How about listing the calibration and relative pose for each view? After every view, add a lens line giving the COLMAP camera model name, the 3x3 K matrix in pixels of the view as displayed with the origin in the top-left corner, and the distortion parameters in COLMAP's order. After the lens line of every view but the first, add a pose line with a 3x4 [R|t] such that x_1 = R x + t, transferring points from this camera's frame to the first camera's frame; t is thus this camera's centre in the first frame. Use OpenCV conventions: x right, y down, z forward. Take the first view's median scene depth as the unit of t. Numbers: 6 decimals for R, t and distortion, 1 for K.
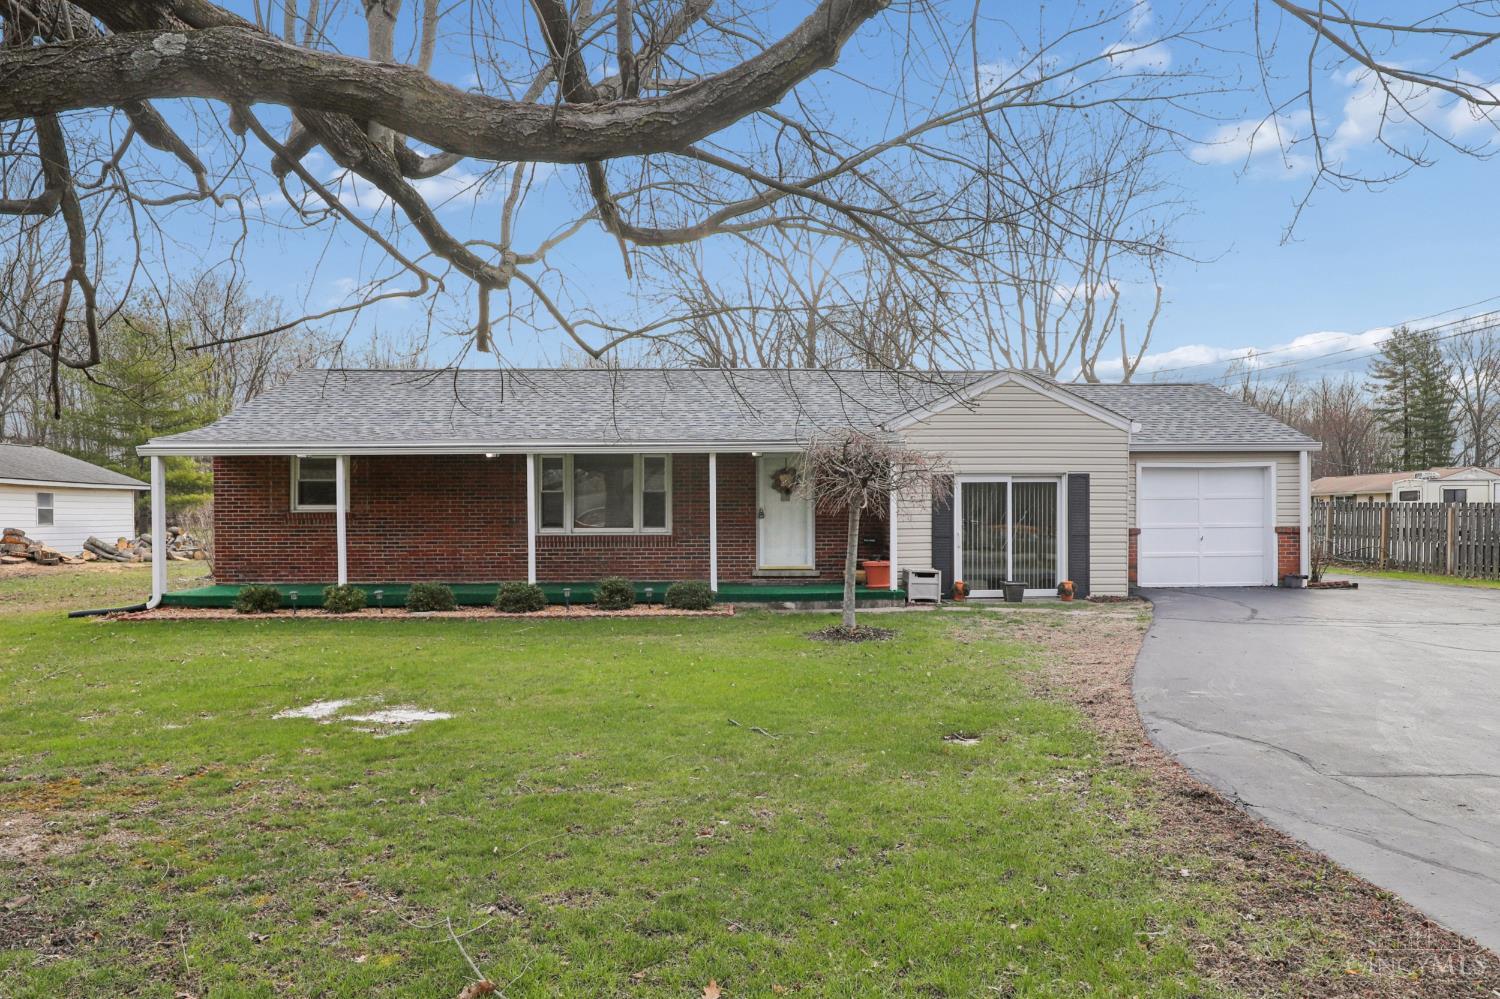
lens RADIAL K [[695.9, 0, 752.0], [0, 695.9, 486.6], [0, 0, 1]] dist [-0.029899, 0.004833]
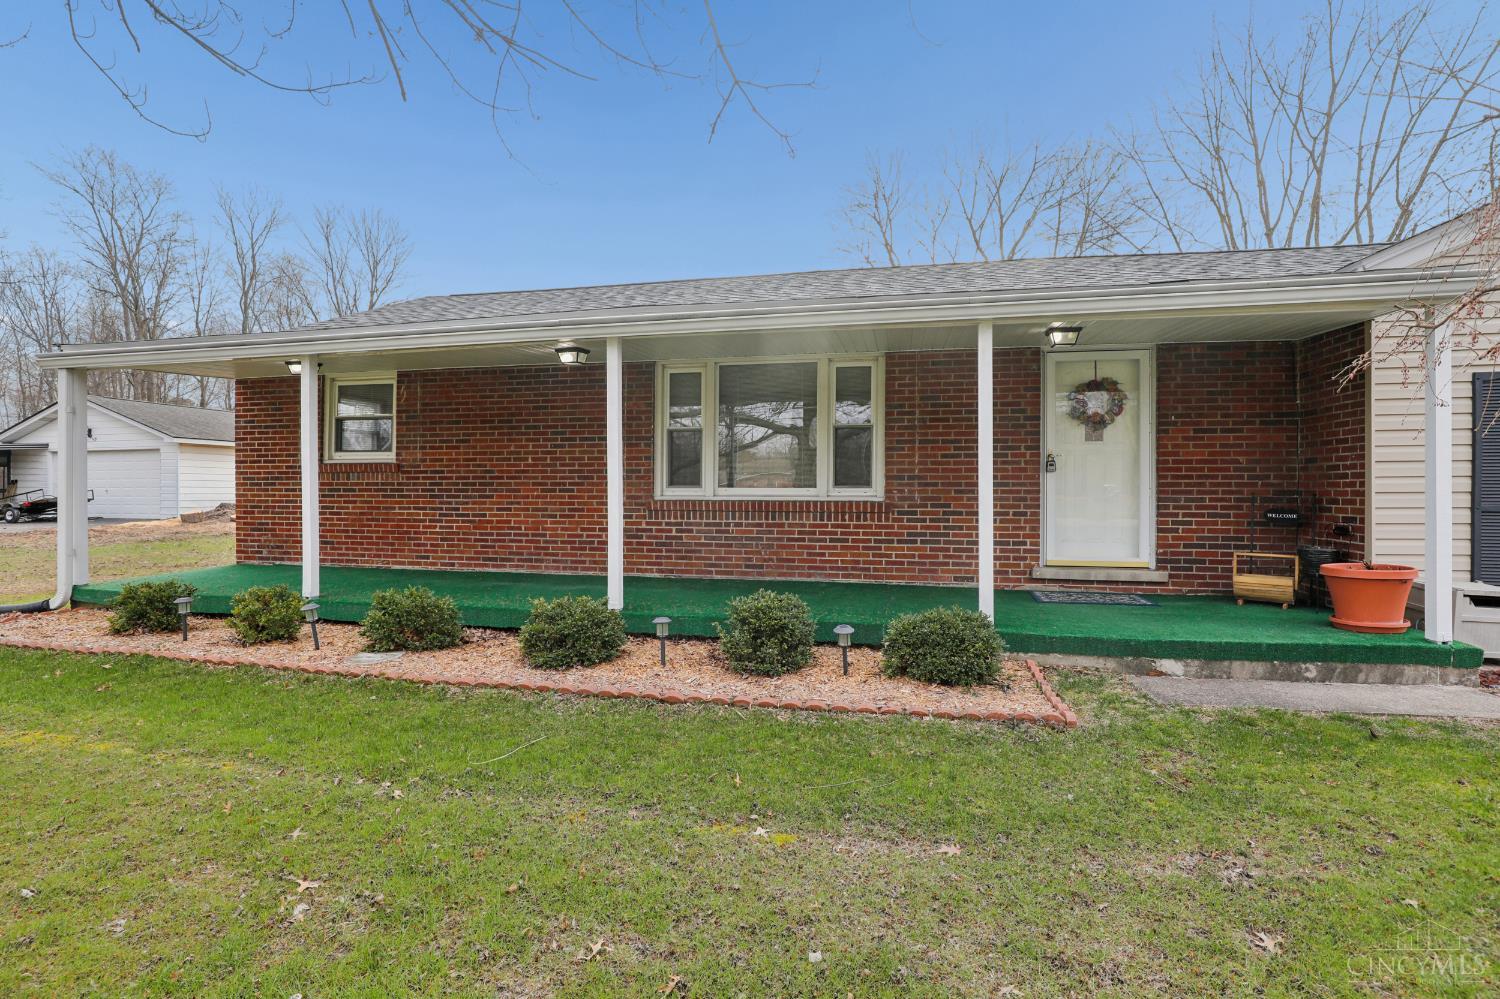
lens RADIAL K [[695.9, 0, 752.0], [0, 695.9, 486.6], [0, 0, 1]] dist [-0.029899, 0.004833]
pose [[0.962220, 0.006268, -0.272201, -0.064087], [0.006928, 0.998848, 0.047493, 0.029865], [0.272185, -0.047584, 0.961068, 0.422456]]
